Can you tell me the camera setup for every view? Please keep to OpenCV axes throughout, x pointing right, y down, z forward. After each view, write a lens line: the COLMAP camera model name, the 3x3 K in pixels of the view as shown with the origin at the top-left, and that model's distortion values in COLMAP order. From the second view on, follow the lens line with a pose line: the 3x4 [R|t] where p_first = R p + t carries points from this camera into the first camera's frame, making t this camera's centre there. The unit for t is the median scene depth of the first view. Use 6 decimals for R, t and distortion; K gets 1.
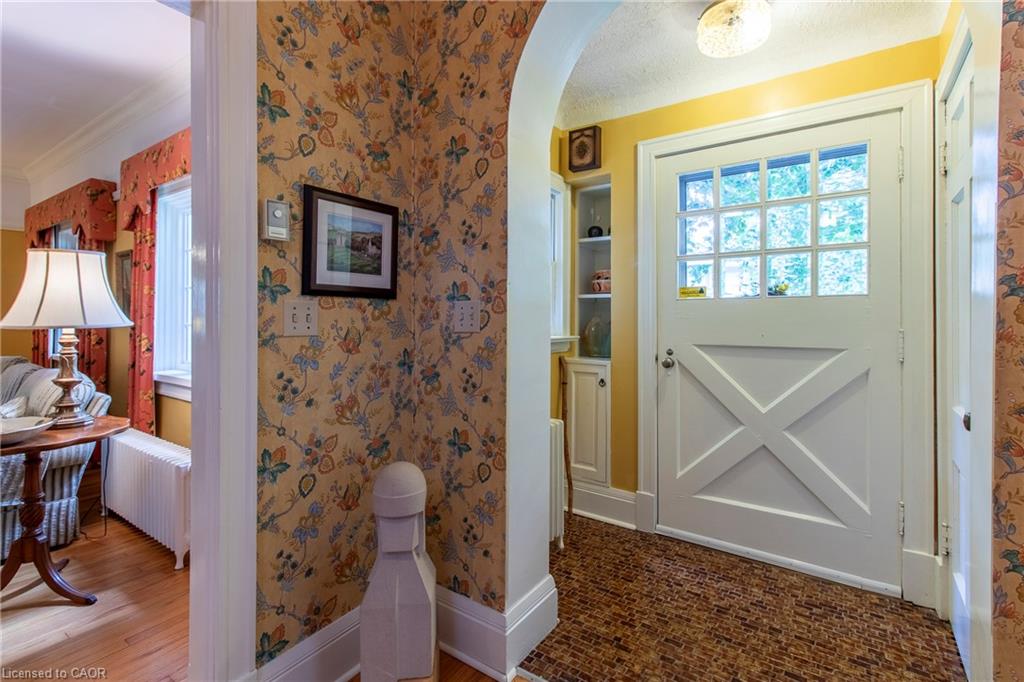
lens RADIAL K [[470.4, 0, 509.0], [0, 470.4, 324.3], [0, 0, 1]] dist [-0.001963, 0.000482]
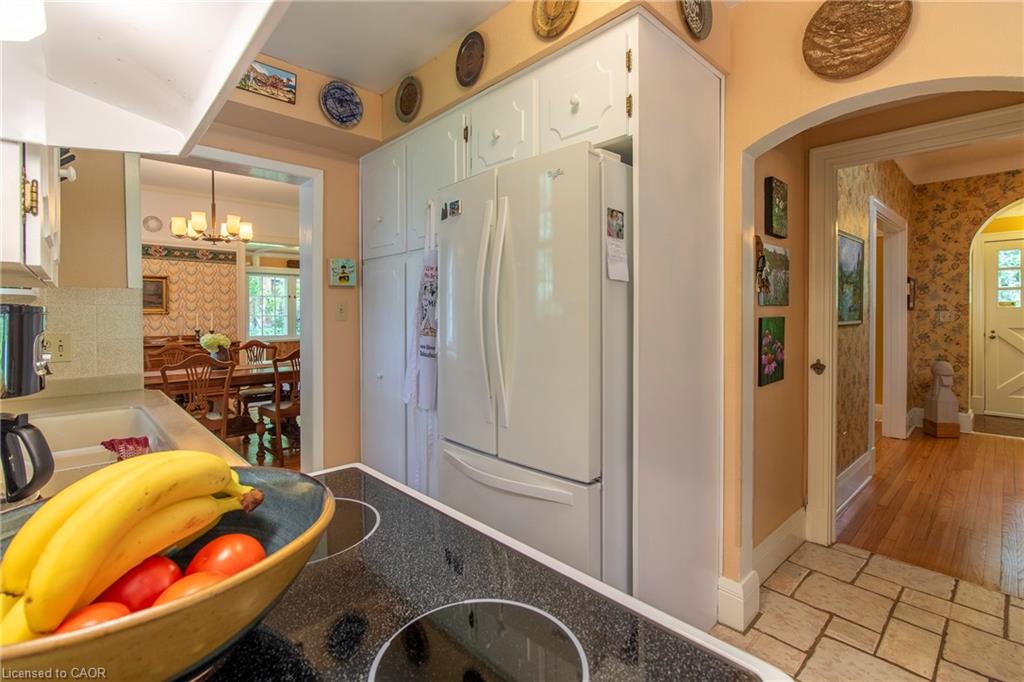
lens RADIAL K [[470.4, 0, 506.9], [0, 470.4, 332.8], [0, 0, 1]] dist [-0.001963, 0.000482]
pose [[0.977553, 0.004574, -0.210638, -1.487387], [0.001418, 0.999599, 0.028284, -0.000500], [0.210683, -0.027947, 0.977155, -1.697845]]
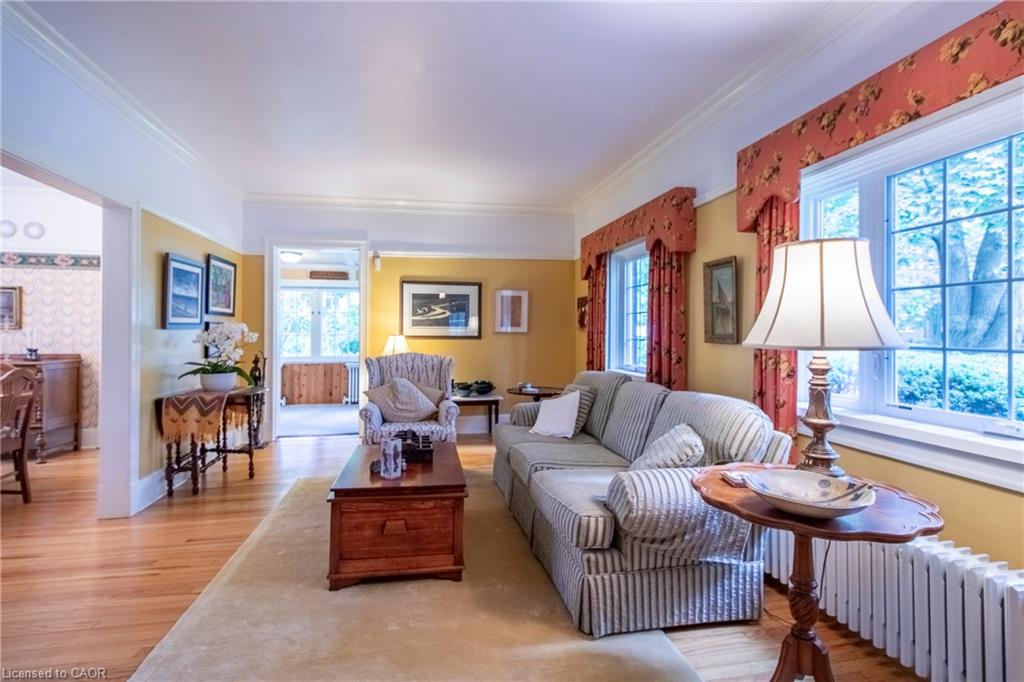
lens RADIAL K [[470.4, 0, 508.2], [0, 470.4, 339.9], [0, 0, 1]] dist [-0.001963, 0.000482]
pose [[0.717902, 0.006341, -0.696116, -0.702767], [-0.008889, 0.999960, -0.000058, -0.001931], [0.696088, 0.006229, 0.717930, 0.133139]]
